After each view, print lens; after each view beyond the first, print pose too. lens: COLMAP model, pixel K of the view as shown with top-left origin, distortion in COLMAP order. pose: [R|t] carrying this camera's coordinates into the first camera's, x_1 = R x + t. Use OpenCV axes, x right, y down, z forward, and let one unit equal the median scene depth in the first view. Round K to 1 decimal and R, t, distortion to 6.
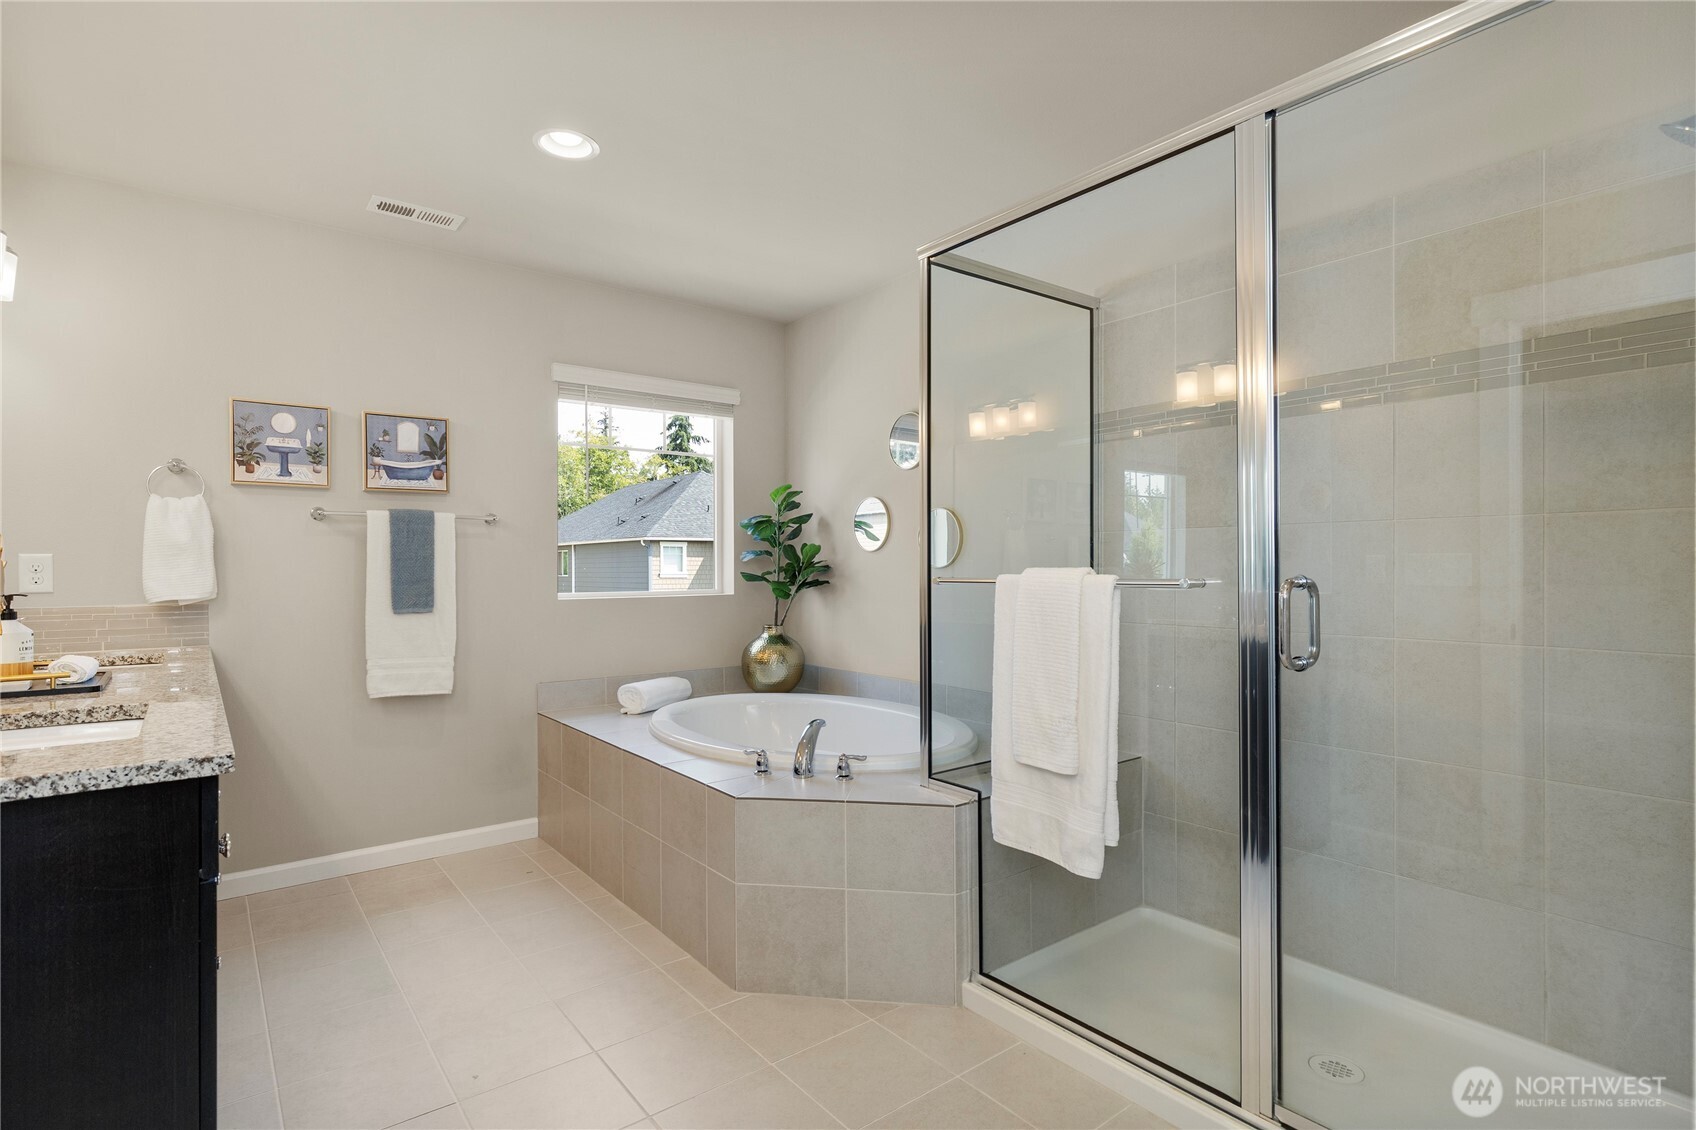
lens RADIAL K [[846.8, 0, 847.2], [0, 846.8, 563.4], [0, 0, 1]] dist [0.007784, -0.001575]
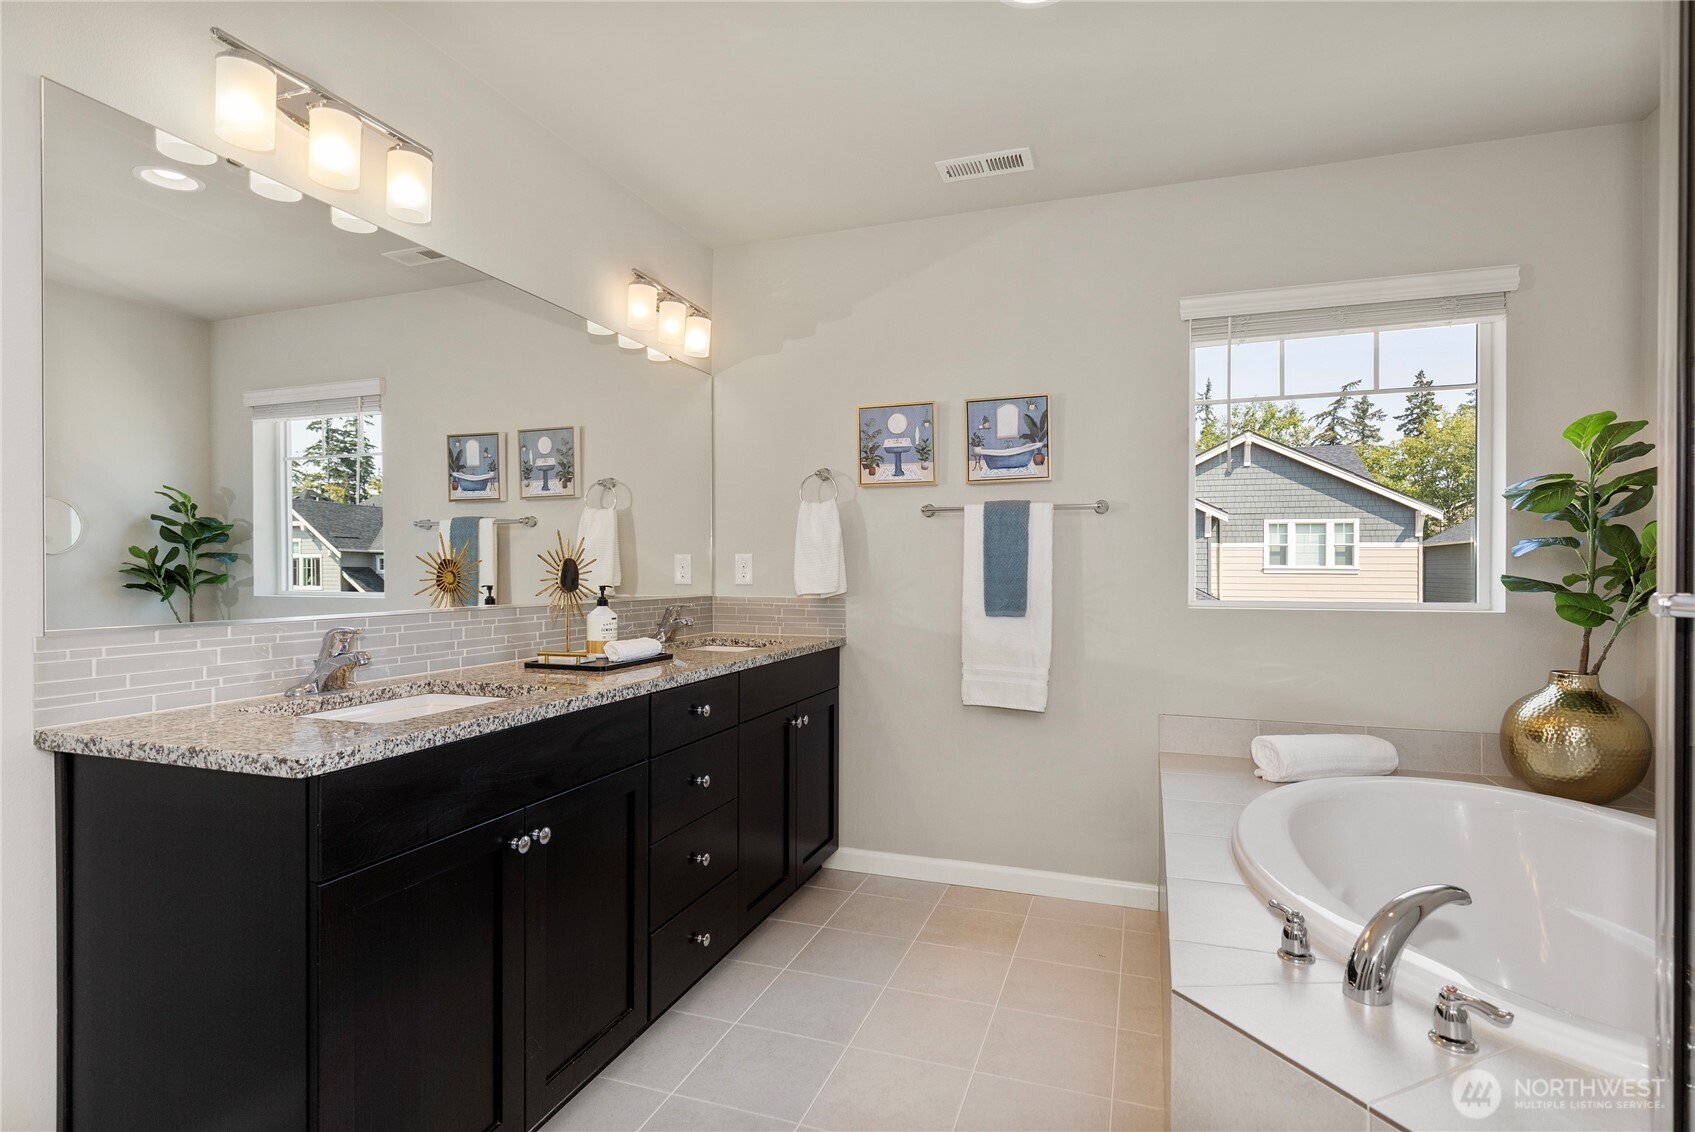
lens RADIAL K [[846.3, 0, 845.2], [0, 846.3, 568.5], [0, 0, 1]] dist [0.007784, -0.001575]
pose [[0.536456, 0.006366, -0.843904, 0.152537], [0.000767, 0.999967, 0.008030, 0.000789], [0.843928, -0.004955, 0.536434, 0.373910]]
